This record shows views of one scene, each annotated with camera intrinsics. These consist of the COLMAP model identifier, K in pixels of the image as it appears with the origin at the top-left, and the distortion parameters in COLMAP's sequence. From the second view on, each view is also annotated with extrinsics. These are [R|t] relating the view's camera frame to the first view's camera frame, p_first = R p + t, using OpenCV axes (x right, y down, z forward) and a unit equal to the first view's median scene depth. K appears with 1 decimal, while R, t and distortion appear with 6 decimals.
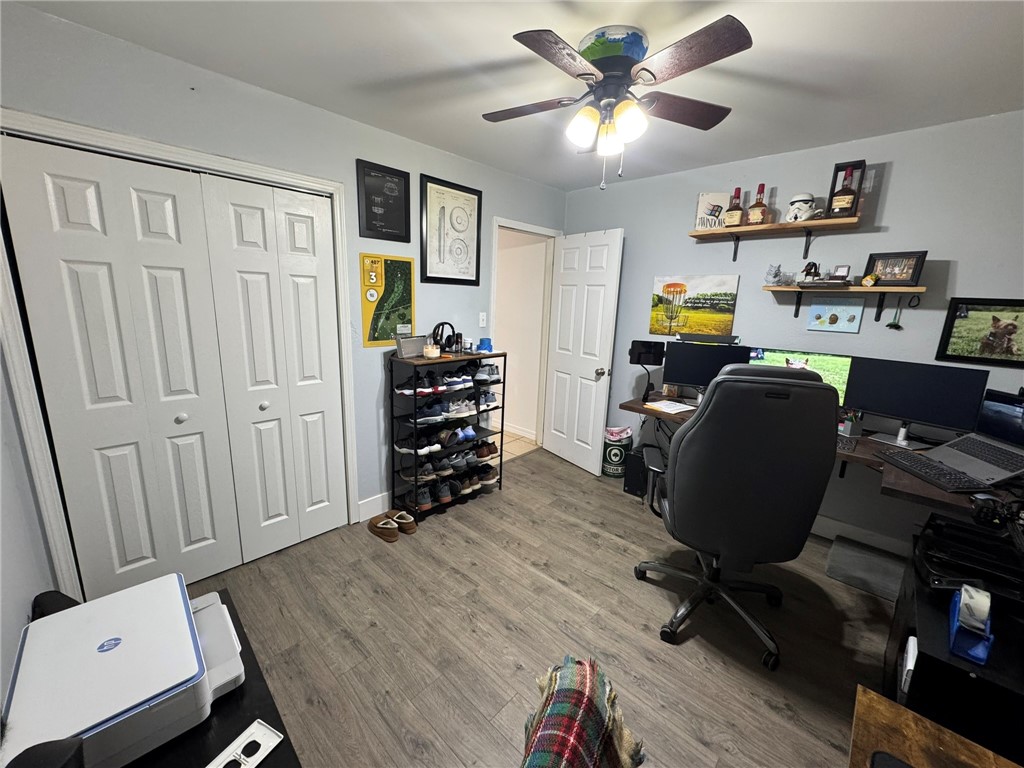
lens RADIAL K [[410.1, 0, 513.0], [0, 410.1, 381.1], [0, 0, 1]] dist [0.000363, -0.000210]
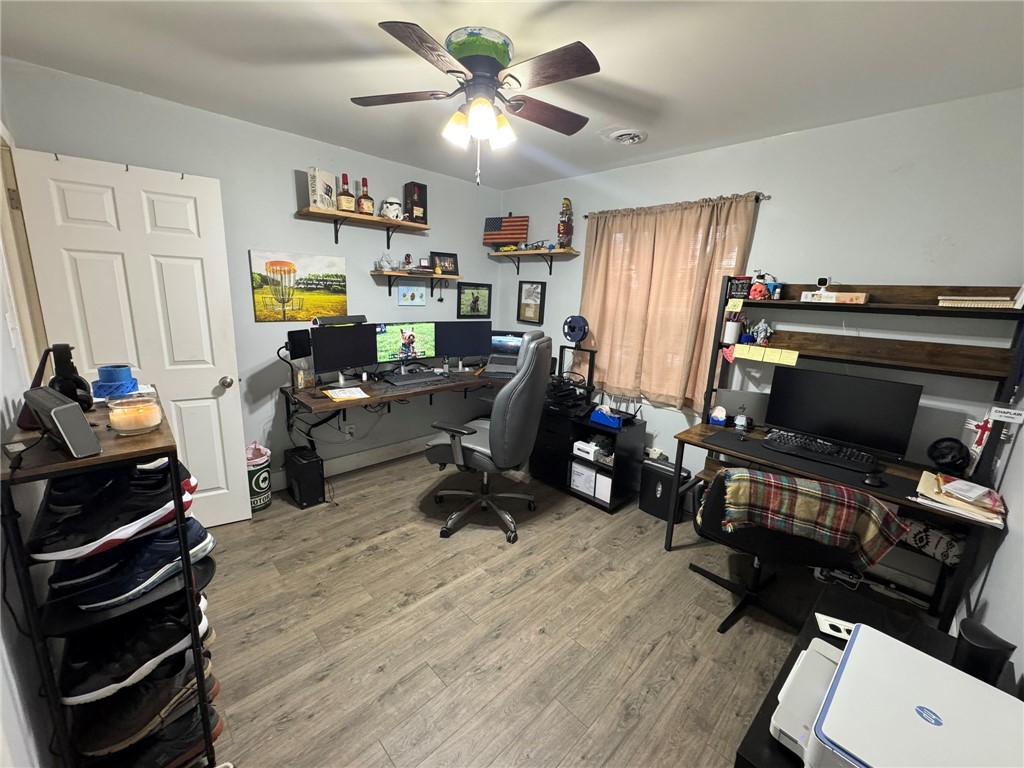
lens RADIAL K [[410.1, 0, 509.3], [0, 410.1, 380.6], [0, 0, 1]] dist [0.000363, -0.000210]
pose [[0.051516, -0.242677, 0.968738, -0.607747], [0.164089, 0.958900, 0.231486, -0.147201], [-0.985099, 0.147034, 0.089219, 0.605947]]
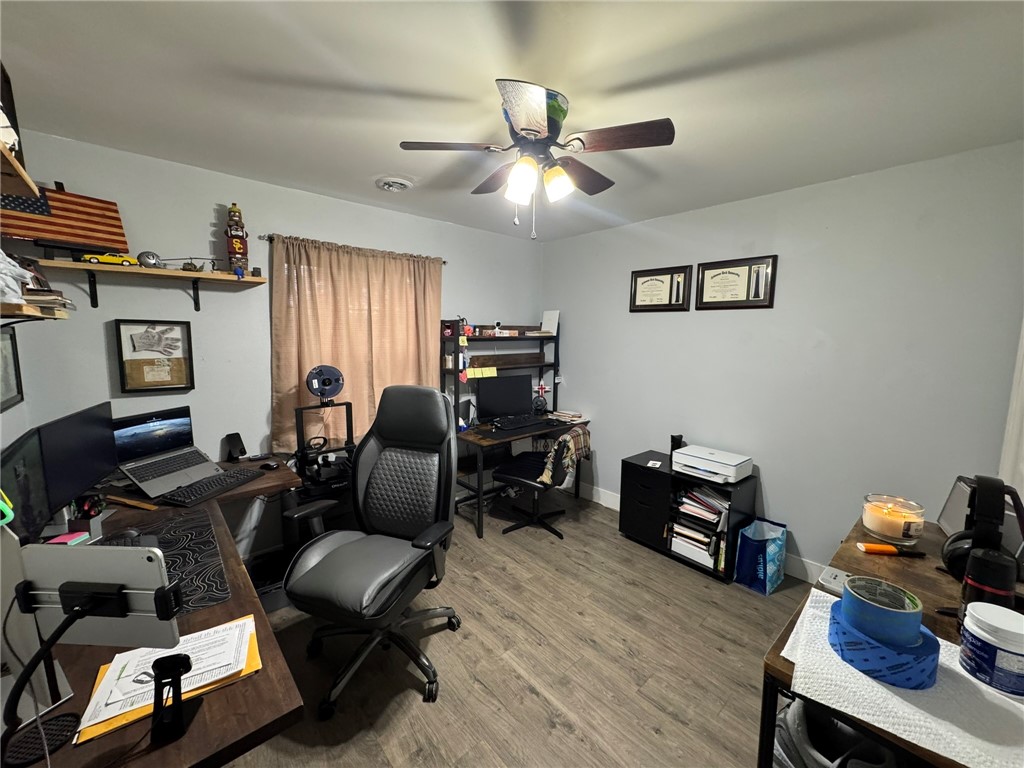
lens RADIAL K [[410.1, 0, 513.9], [0, 410.1, 381.2], [0, 0, 1]] dist [0.000363, -0.000210]
pose [[-0.995834, -0.047644, 0.077752, 0.112581], [-0.020277, 0.947003, 0.320585, -0.305993], [-0.088905, 0.317673, -0.944023, 1.393133]]
